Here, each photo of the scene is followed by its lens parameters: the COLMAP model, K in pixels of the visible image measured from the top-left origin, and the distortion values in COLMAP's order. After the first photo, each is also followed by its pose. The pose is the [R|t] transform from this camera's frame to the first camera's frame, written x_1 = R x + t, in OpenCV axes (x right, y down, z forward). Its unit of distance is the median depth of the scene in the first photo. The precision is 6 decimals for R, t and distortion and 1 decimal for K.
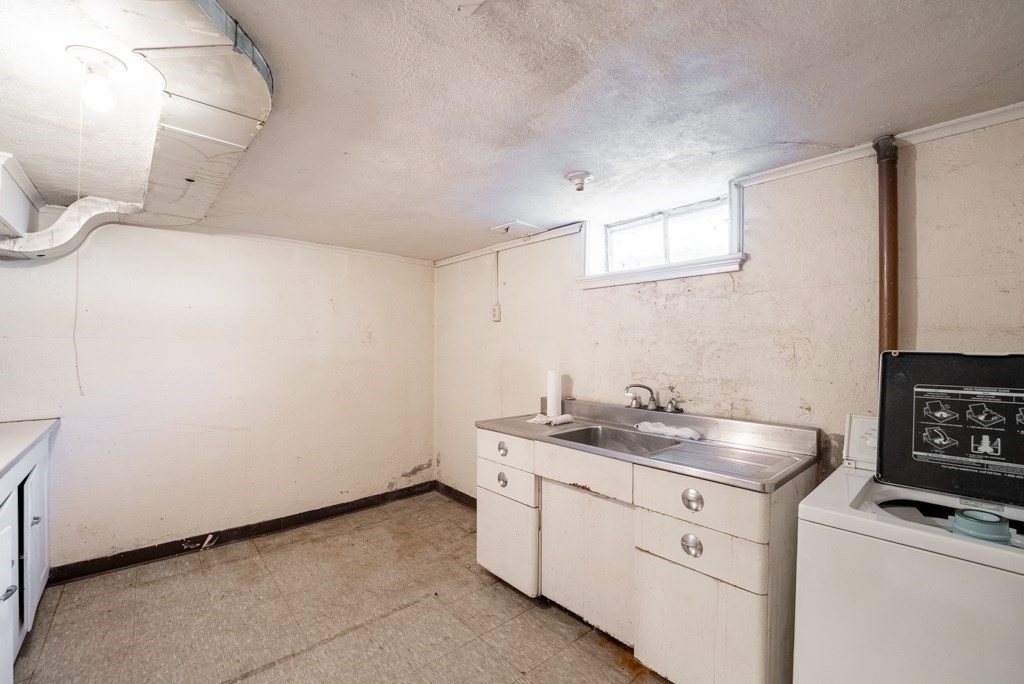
lens RADIAL K [[416.8, 0, 512.8], [0, 416.8, 343.3], [0, 0, 1]] dist [-0.025116, 0.001037]
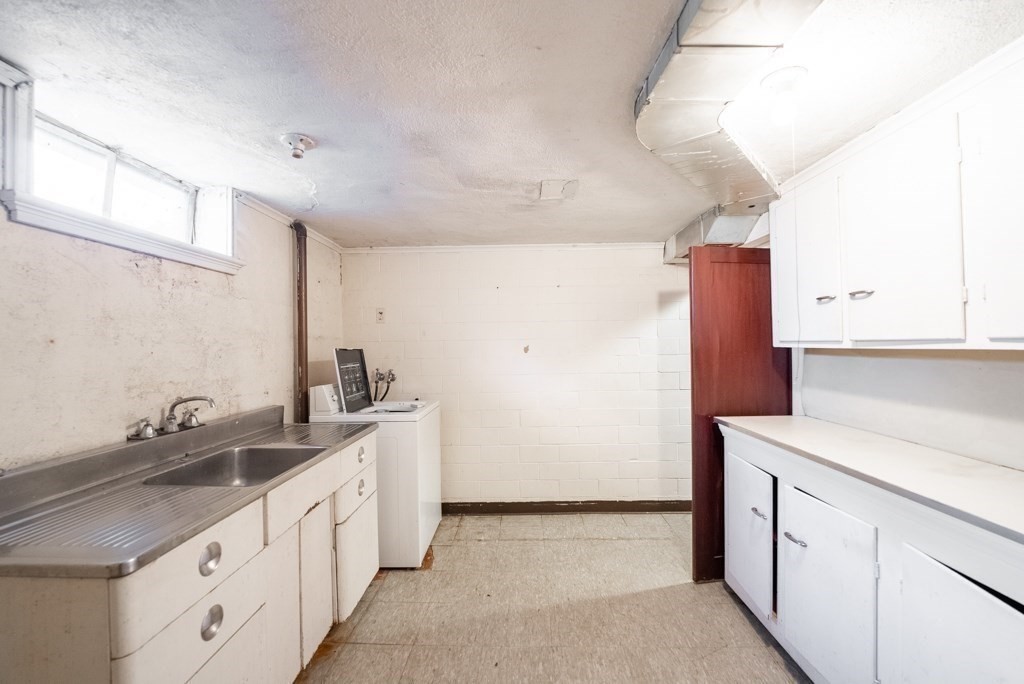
lens RADIAL K [[416.8, 0, 512.8], [0, 416.8, 343.3], [0, 0, 1]] dist [-0.025116, 0.001037]
pose [[-0.729227, 0.009617, 0.684205, -0.622956], [0.004374, 0.999946, -0.009393, 0.011262], [-0.684258, -0.003857, -0.729230, 1.139530]]
